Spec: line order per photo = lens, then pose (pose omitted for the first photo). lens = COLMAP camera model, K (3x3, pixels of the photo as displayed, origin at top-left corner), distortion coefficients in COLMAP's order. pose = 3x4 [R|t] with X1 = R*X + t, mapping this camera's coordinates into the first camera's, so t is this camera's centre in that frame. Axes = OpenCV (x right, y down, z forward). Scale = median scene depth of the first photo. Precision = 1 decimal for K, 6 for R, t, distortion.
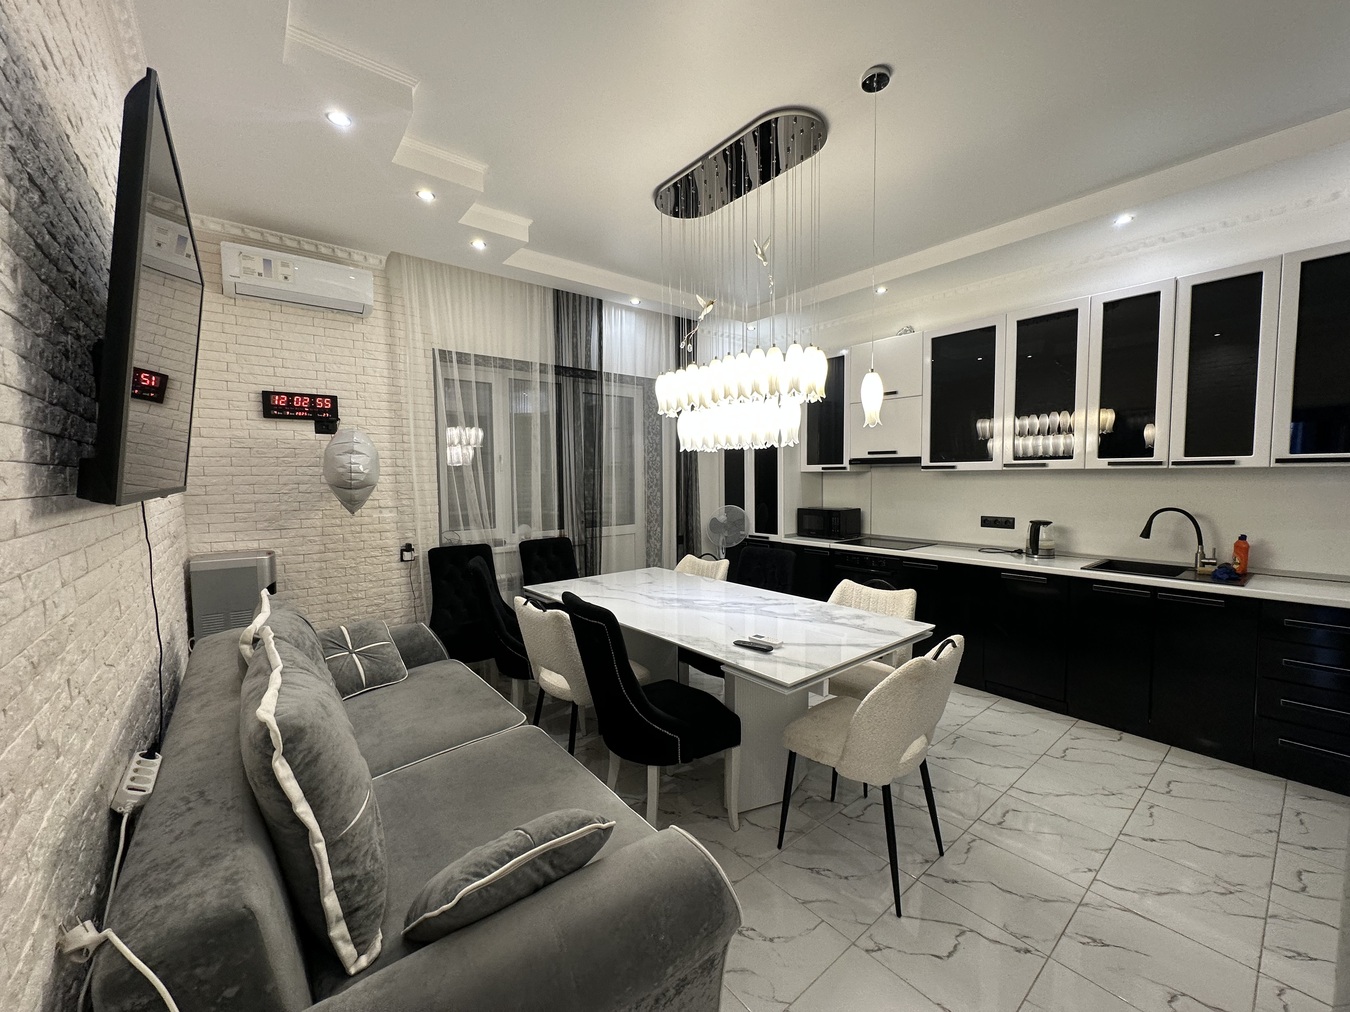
lens RADIAL K [[530.7, 0, 675.2], [0, 530.7, 515.3], [0, 0, 1]] dist [-0.002149, 0.000791]
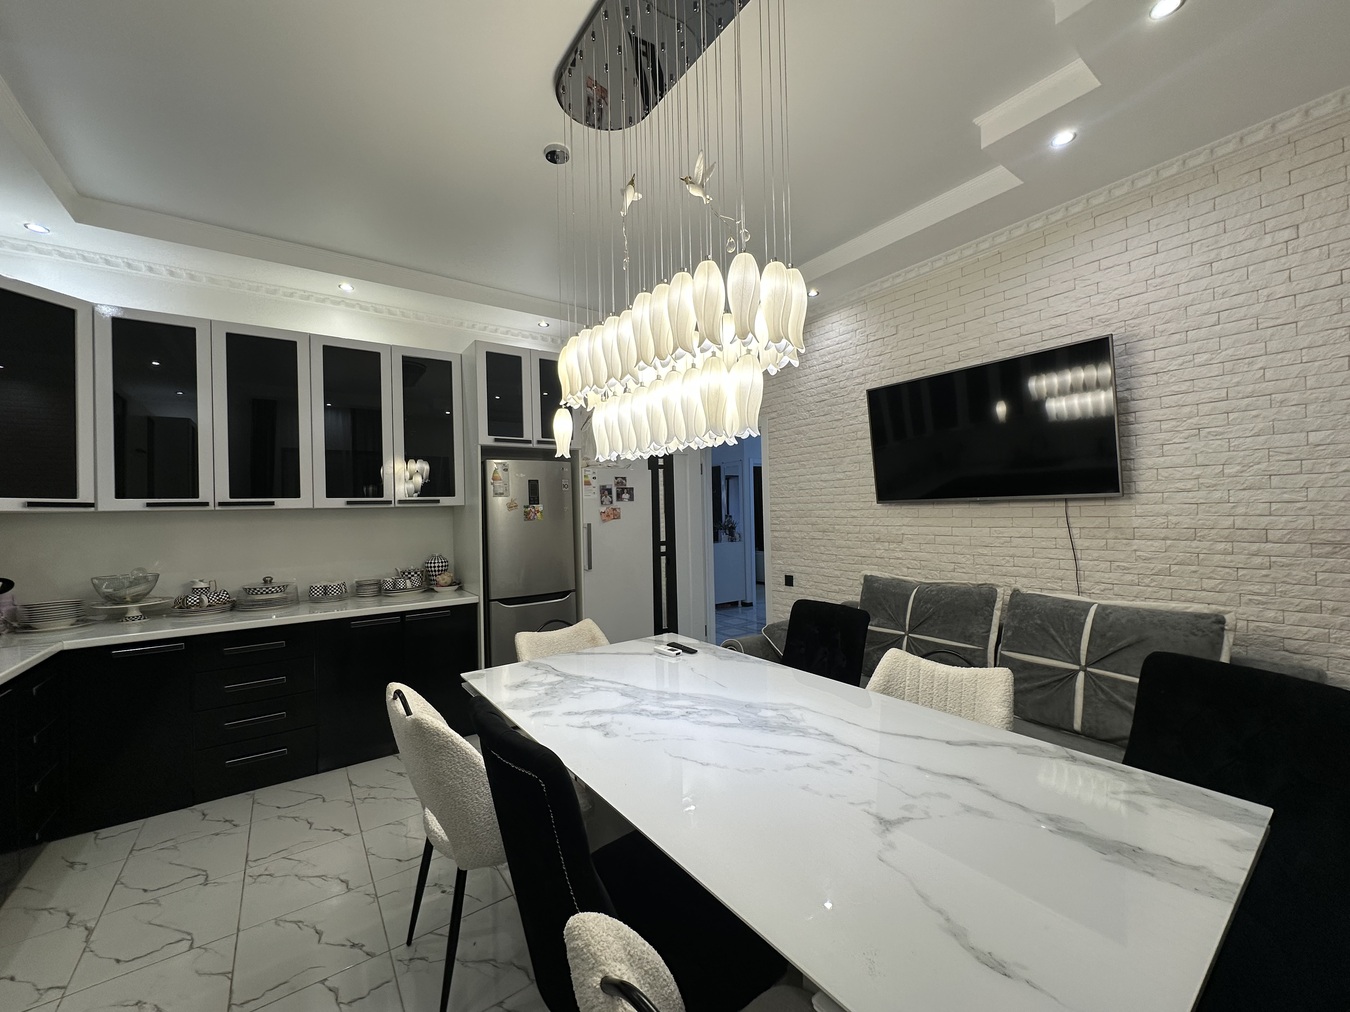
lens RADIAL K [[530.7, 0, 665.2], [0, 530.7, 505.1], [0, 0, 1]] dist [-0.002149, 0.000791]
pose [[-0.996421, 0.034718, 0.077075, 0.068415], [0.039334, 0.997470, 0.059207, -0.109796], [-0.074825, 0.062027, -0.995266, 1.765922]]
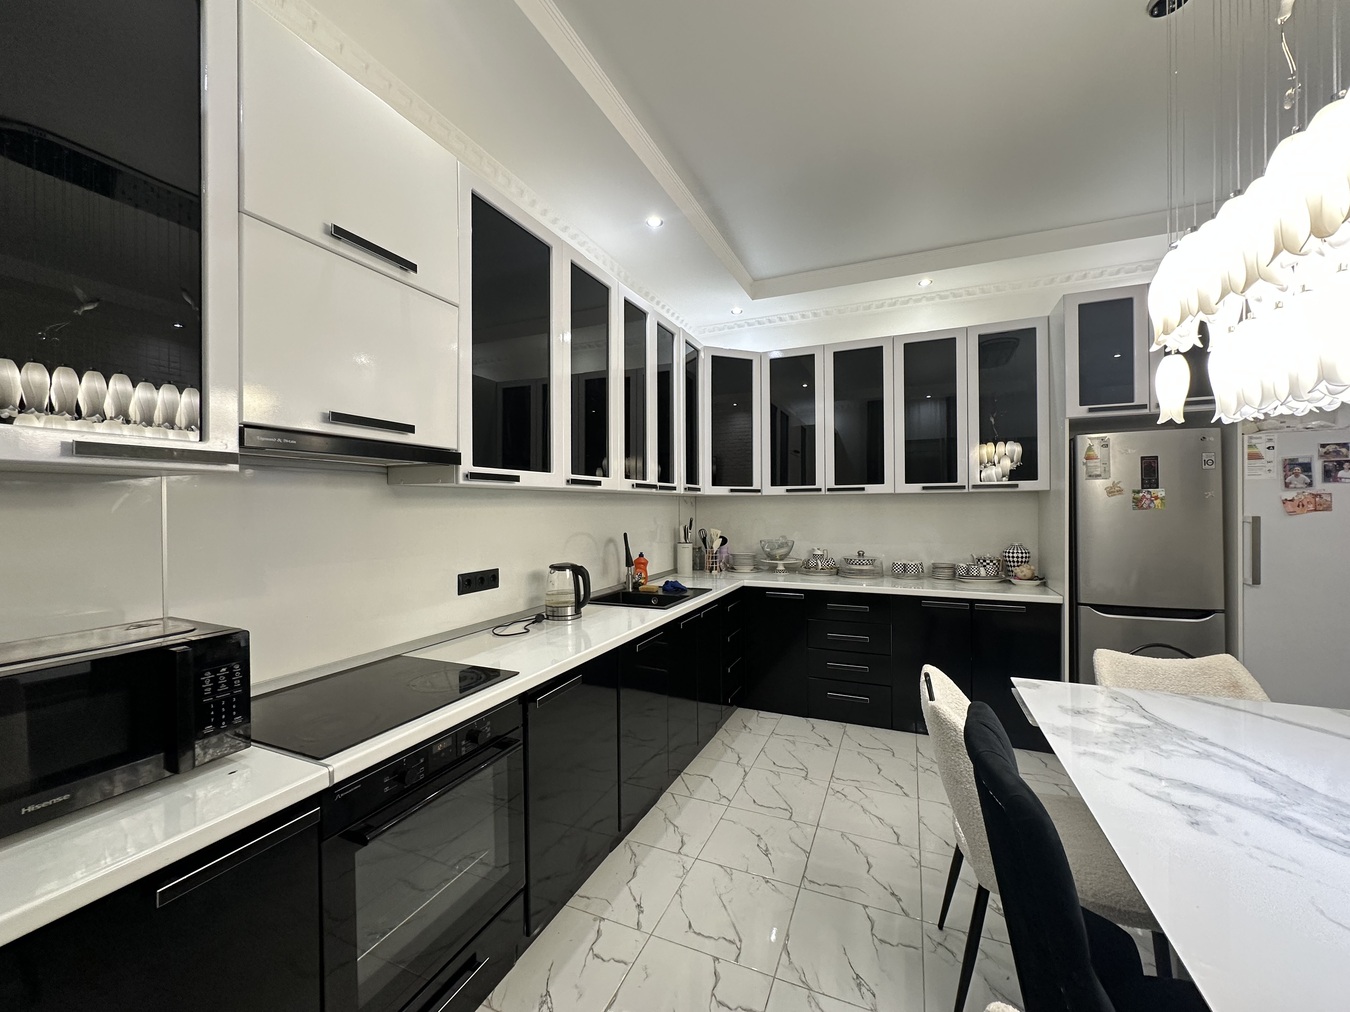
lens RADIAL K [[530.7, 0, 683.3], [0, 530.7, 503.0], [0, 0, 1]] dist [-0.002149, 0.000791]
pose [[-0.460562, 0.016737, 0.887470, 0.003162], [0.075517, 0.996936, 0.020389, -0.104799], [-0.884409, 0.076410, -0.460415, 1.711913]]
